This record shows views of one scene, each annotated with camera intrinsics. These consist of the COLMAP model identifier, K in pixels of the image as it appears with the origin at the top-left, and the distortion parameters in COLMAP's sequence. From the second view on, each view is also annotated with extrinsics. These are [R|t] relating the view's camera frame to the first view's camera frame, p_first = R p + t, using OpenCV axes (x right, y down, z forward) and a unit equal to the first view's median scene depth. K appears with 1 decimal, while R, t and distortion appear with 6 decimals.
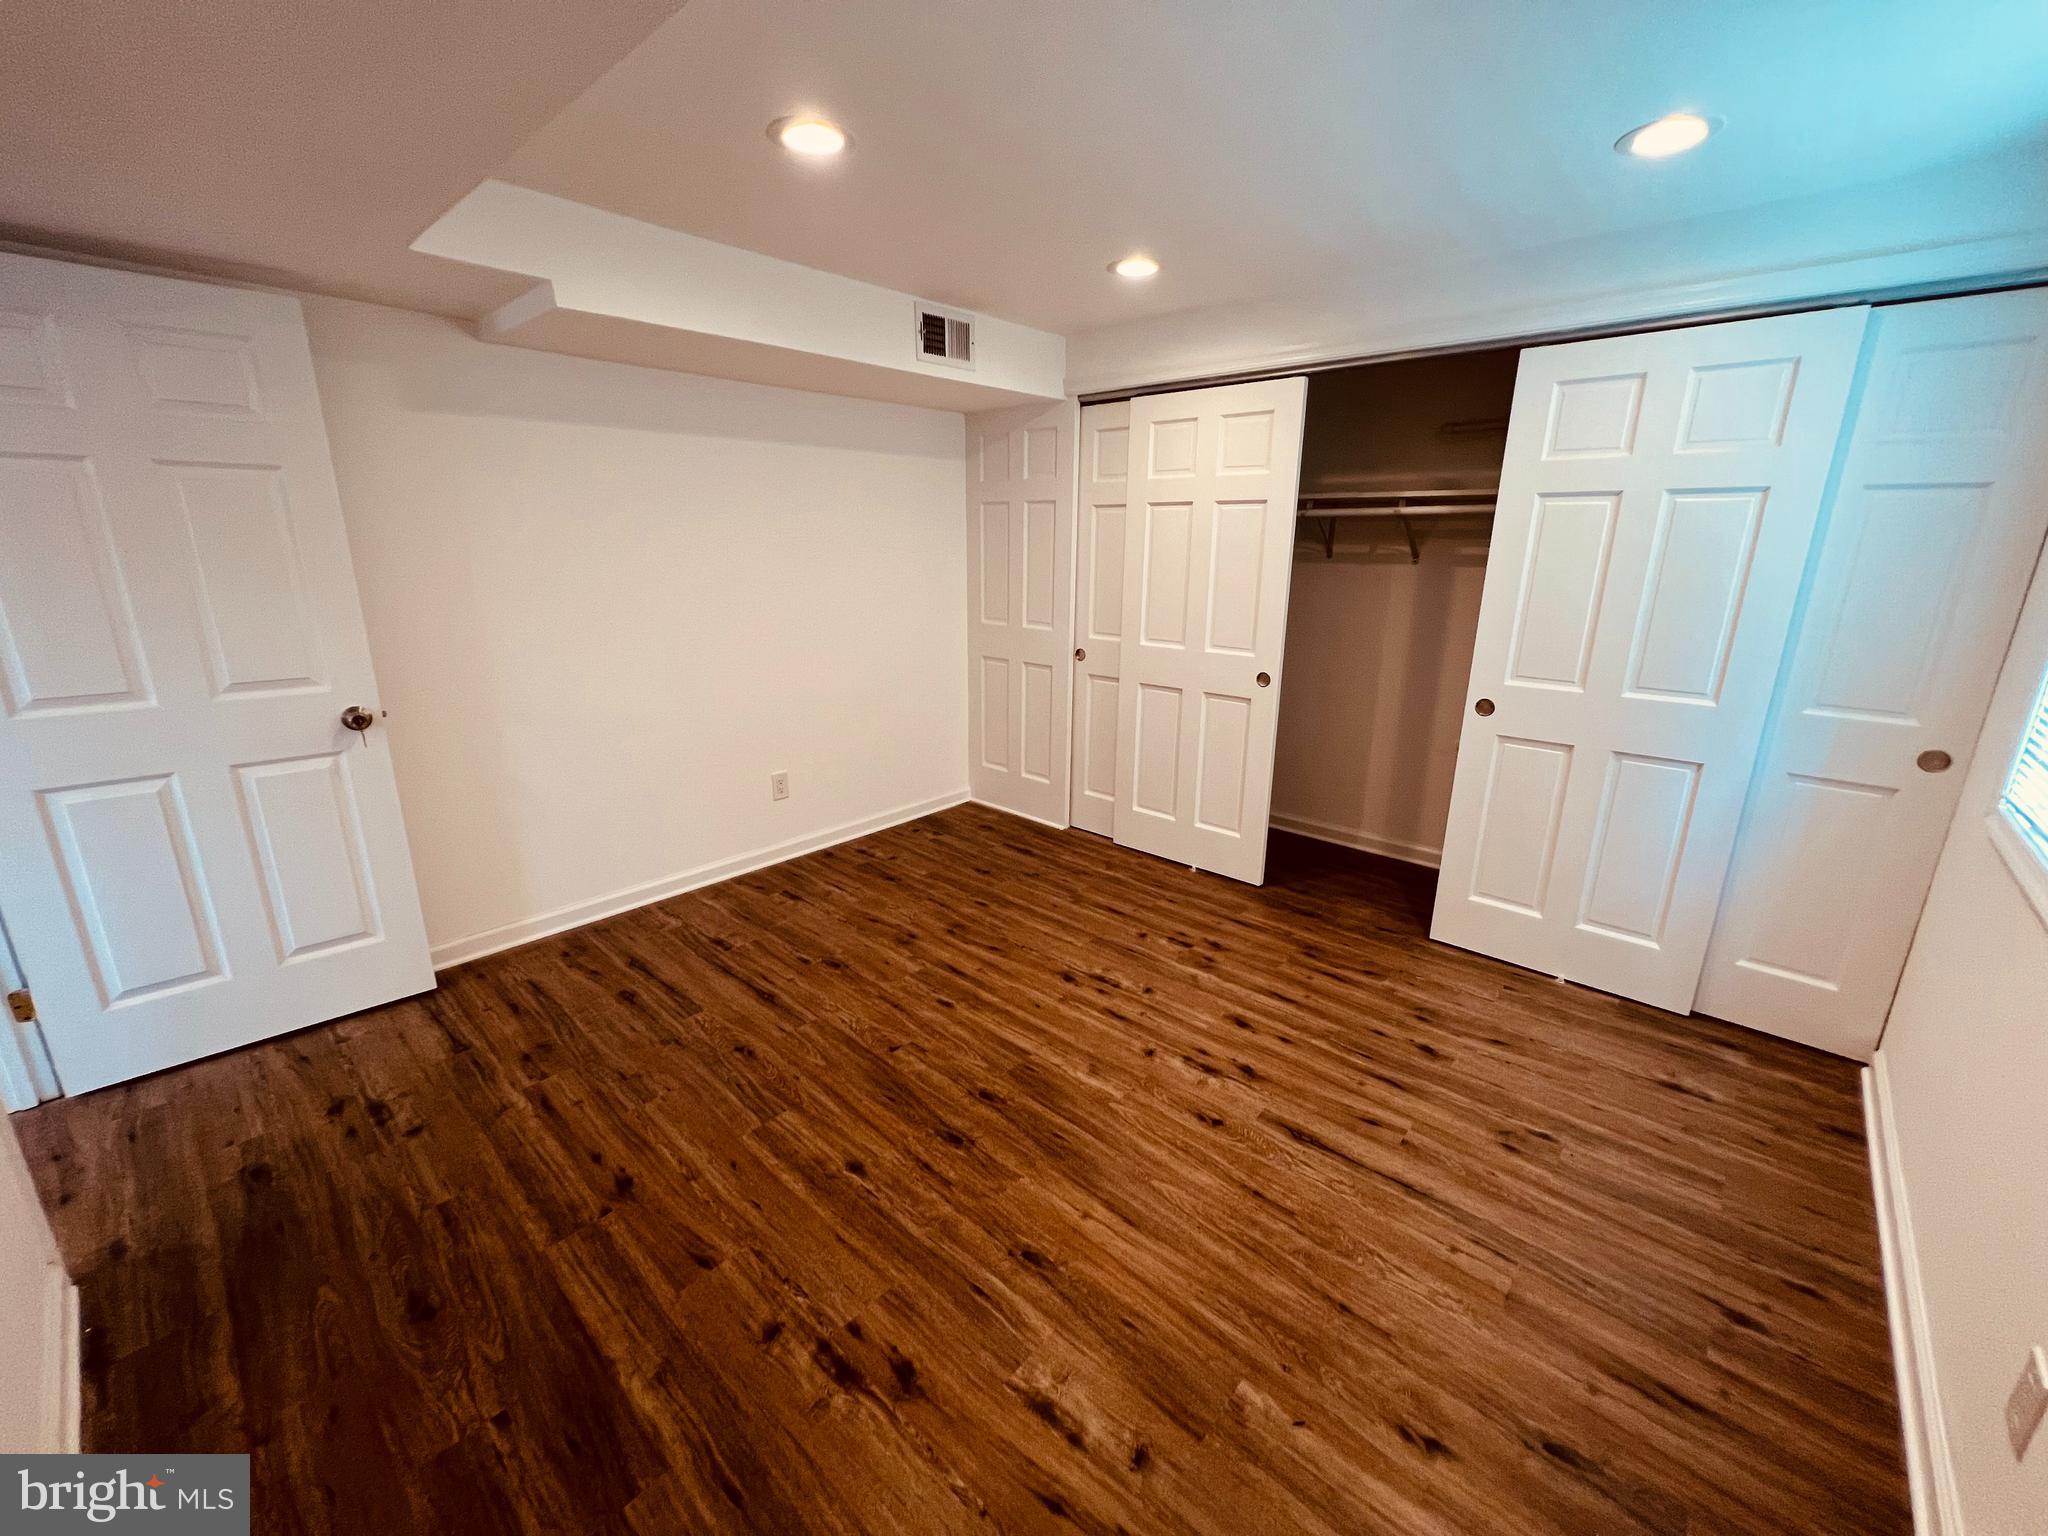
lens RADIAL K [[810.0, 0, 1016.5], [0, 810.0, 775.3], [0, 0, 1]] dist [-0.002163, 0.000392]
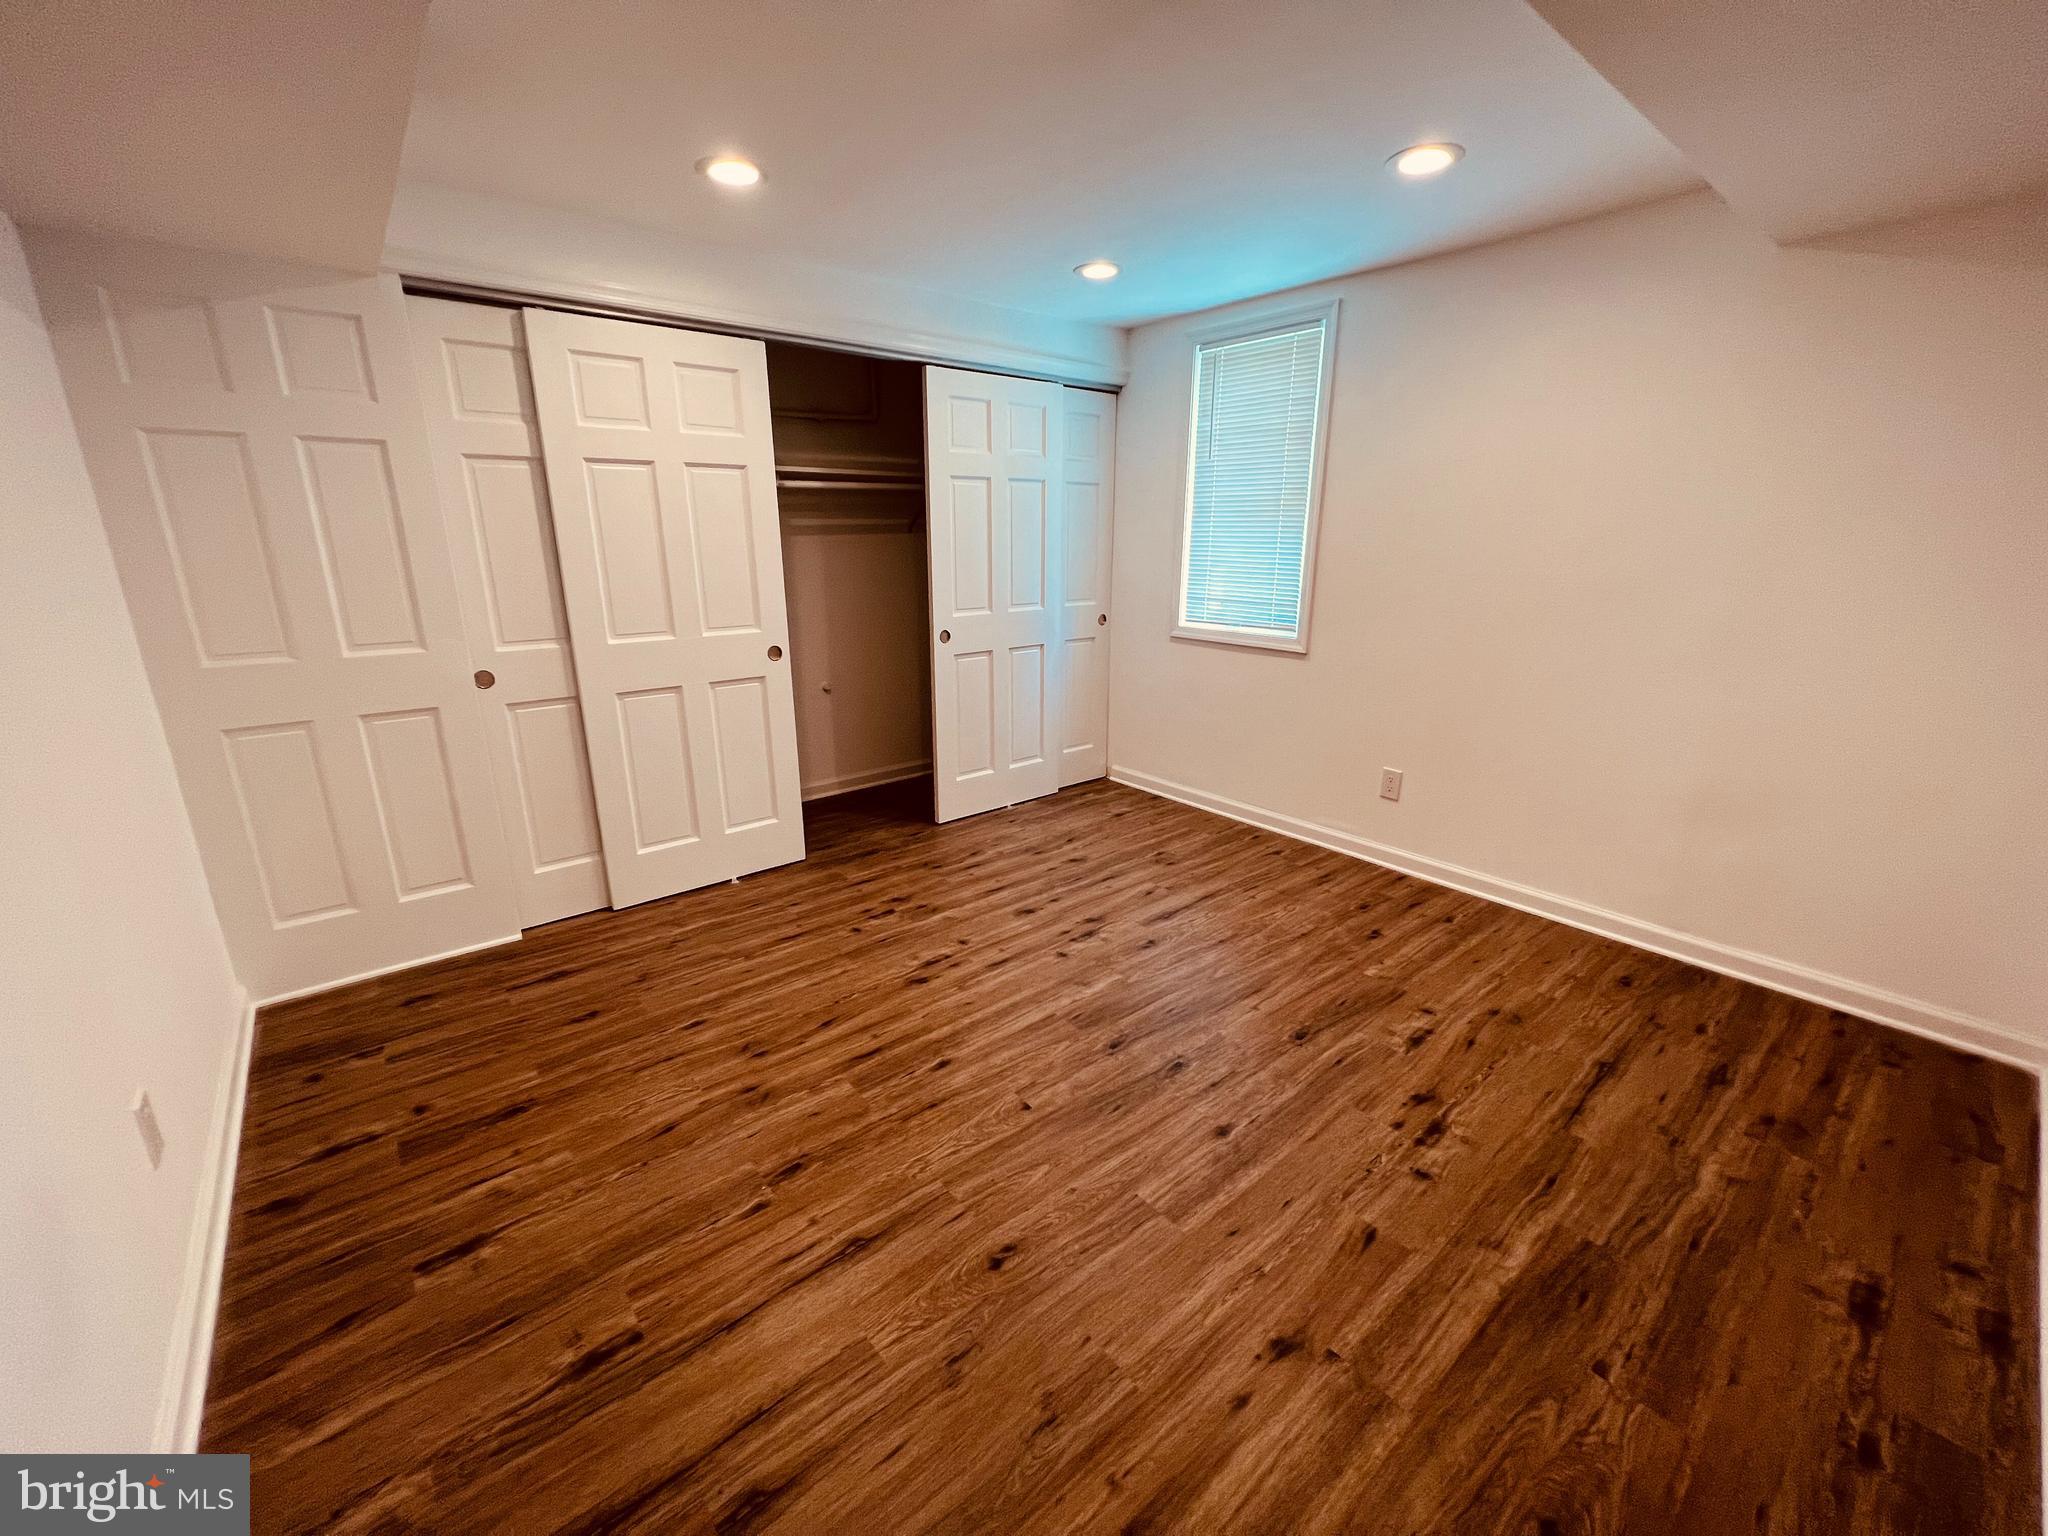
lens RADIAL K [[810.0, 0, 1021.8], [0, 810.0, 772.9], [0, 0, 1]] dist [-0.002163, 0.000392]
pose [[0.147078, -0.290146, 0.945613, -0.841988], [0.283021, 0.928383, 0.240839, -0.185376], [-0.947769, 0.232206, 0.218662, 0.738298]]
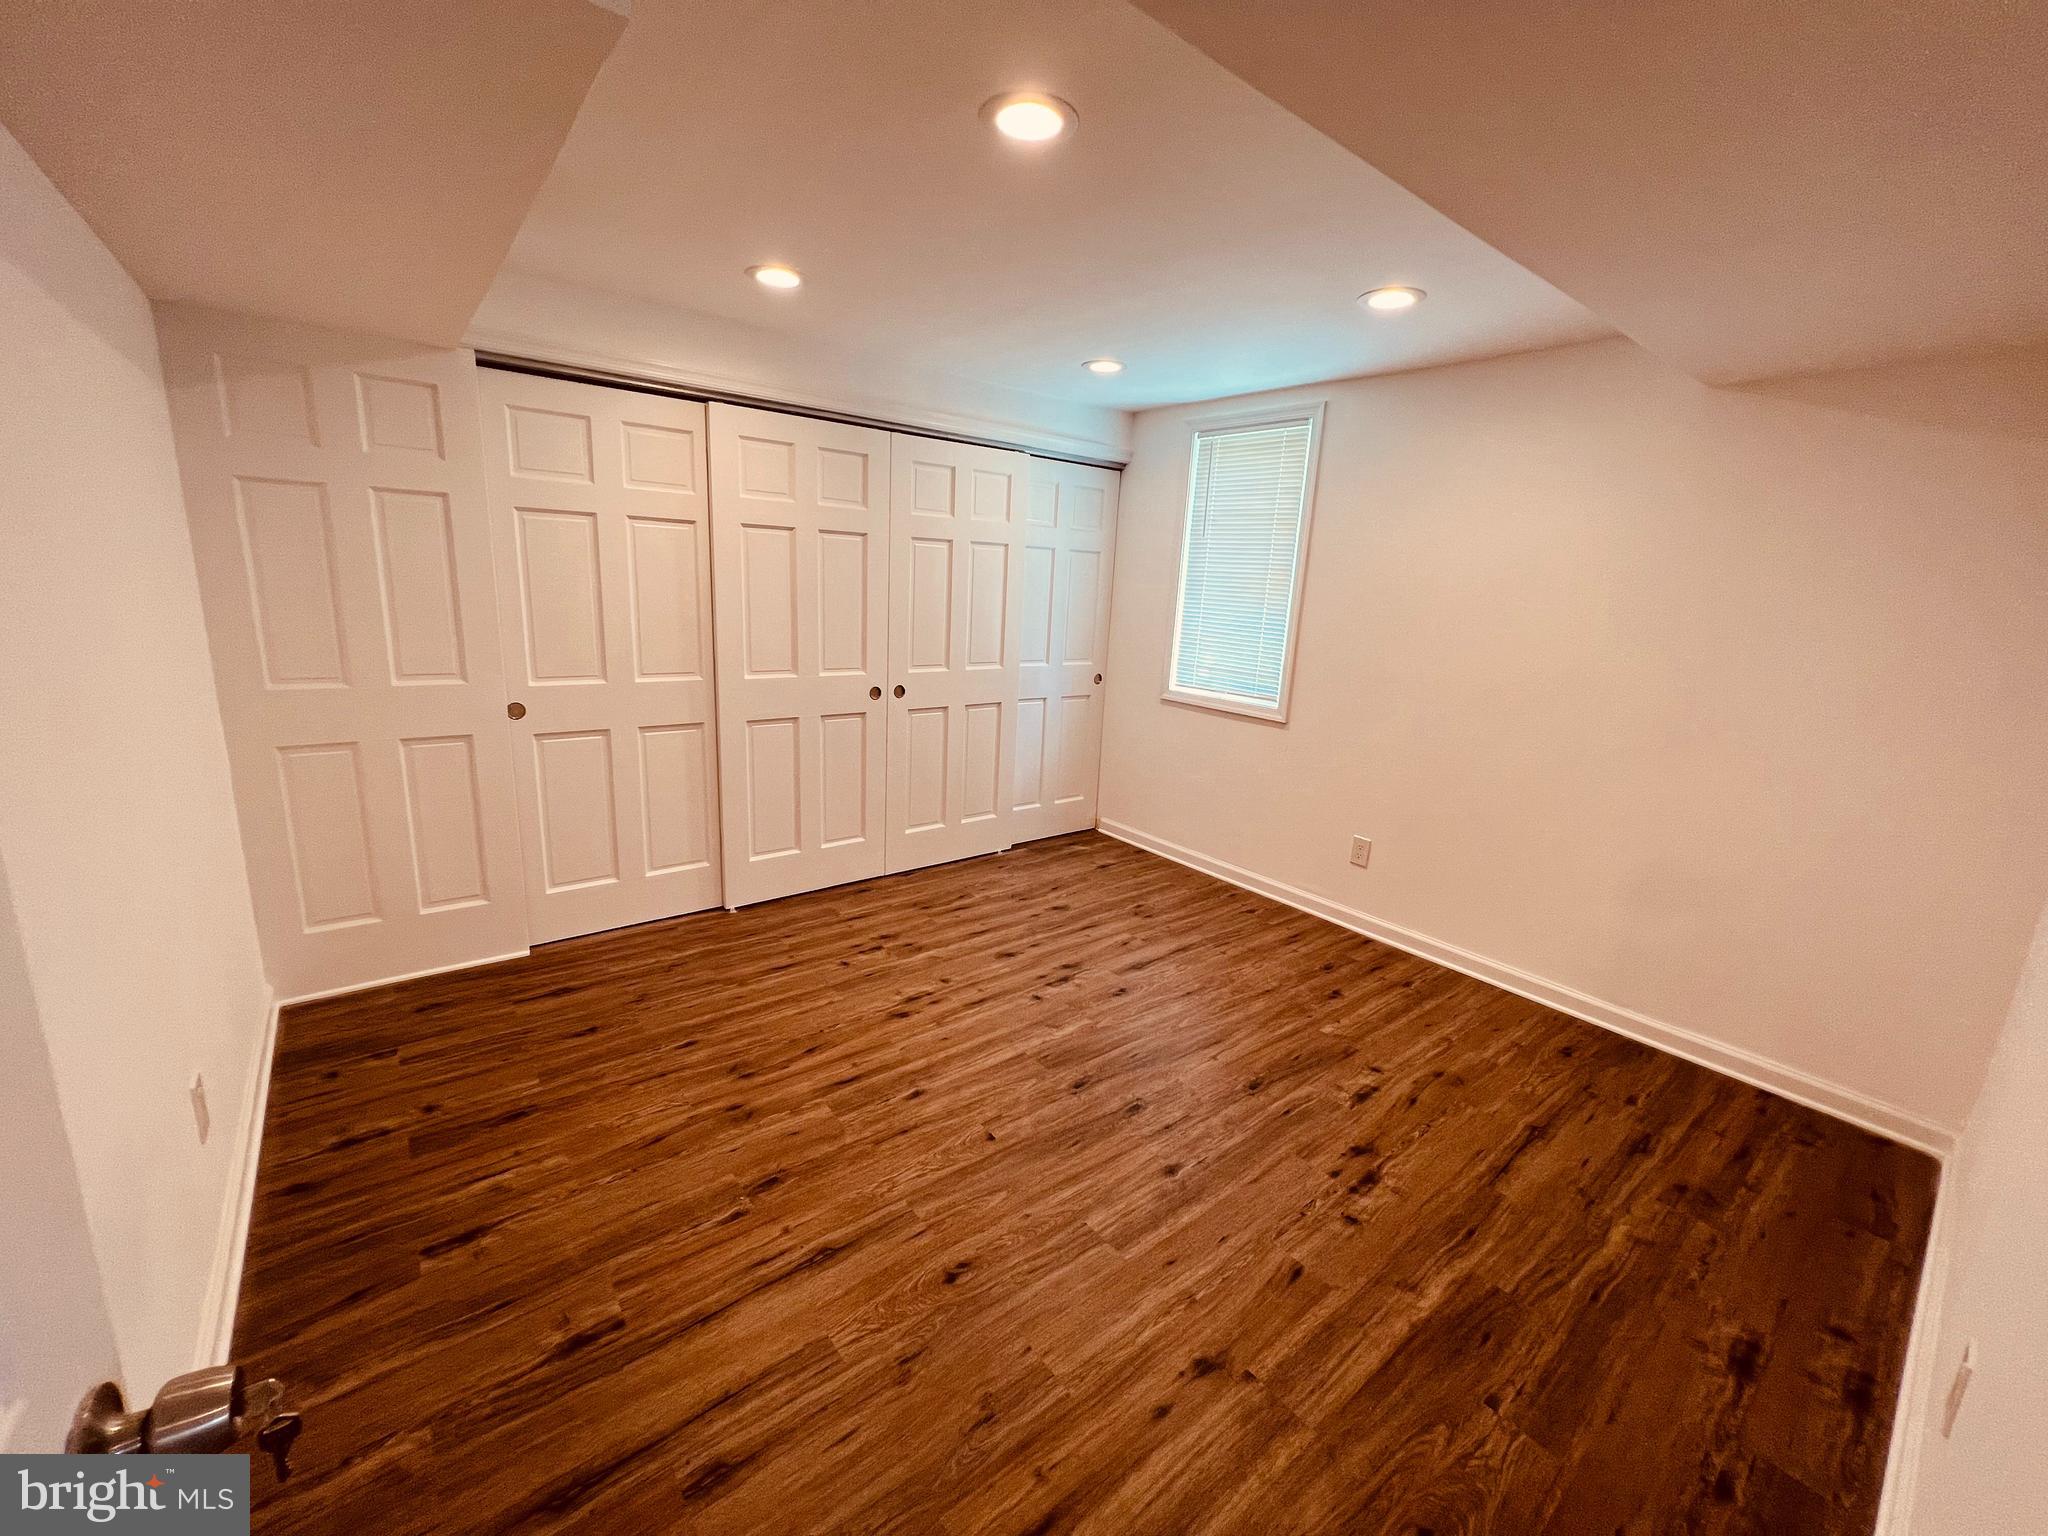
lens RADIAL K [[810.0, 0, 1020.3], [0, 810.0, 774.4], [0, 0, 1]] dist [-0.002163, 0.000392]
pose [[0.165257, -0.233477, 0.958217, -0.911679], [0.234263, 0.953061, 0.191819, -0.211019], [-0.958024, 0.192776, 0.212195, 0.697370]]
